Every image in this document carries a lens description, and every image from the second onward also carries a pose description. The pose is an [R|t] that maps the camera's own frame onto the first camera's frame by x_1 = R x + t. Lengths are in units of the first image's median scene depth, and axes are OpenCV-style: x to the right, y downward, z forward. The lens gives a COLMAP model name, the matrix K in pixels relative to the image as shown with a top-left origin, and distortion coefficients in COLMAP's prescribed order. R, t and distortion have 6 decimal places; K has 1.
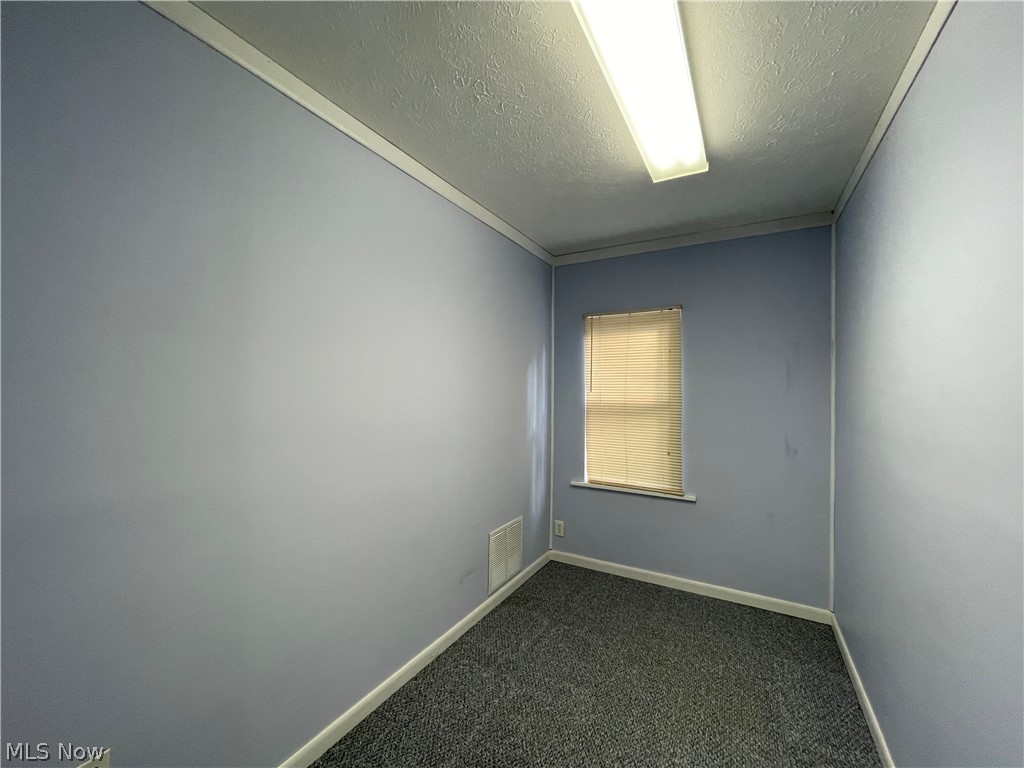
lens RADIAL K [[419.8, 0, 503.5], [0, 419.8, 386.6], [0, 0, 1]] dist [0.000233, -0.000209]
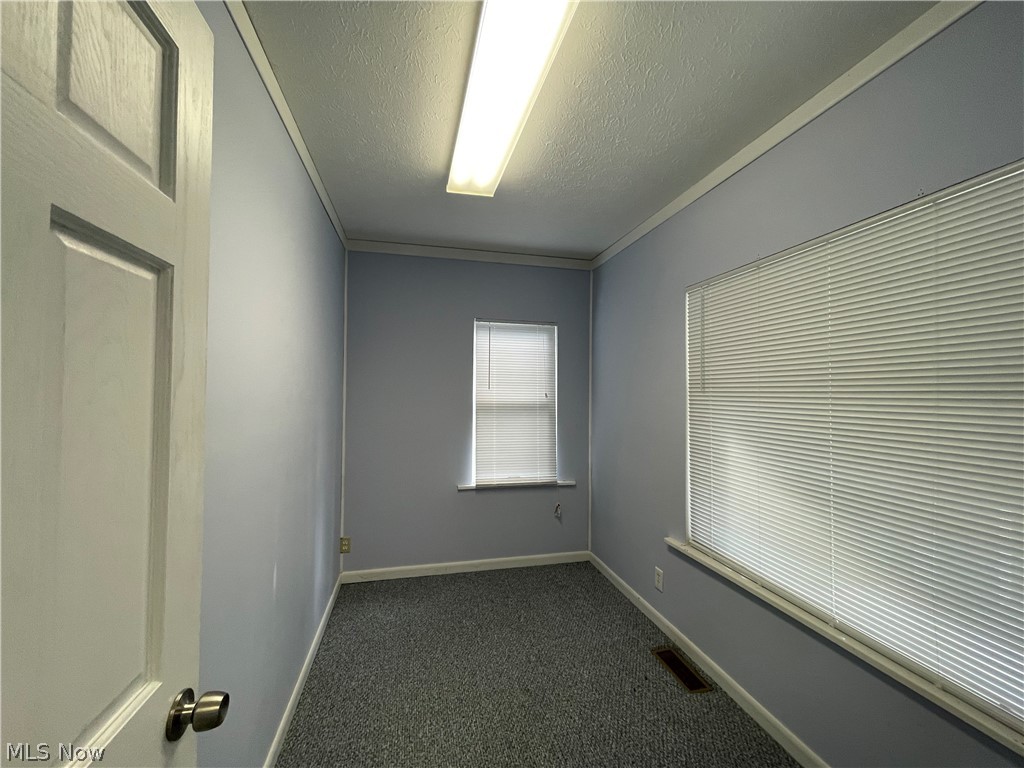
lens RADIAL K [[419.8, 0, 513.9], [0, 419.8, 386.9], [0, 0, 1]] dist [0.000233, -0.000209]
pose [[0.725250, 0.008576, 0.688433, -0.377865], [-0.009974, 0.999948, -0.001949, 0.000057], [-0.688414, -0.005453, 0.725298, 0.195261]]
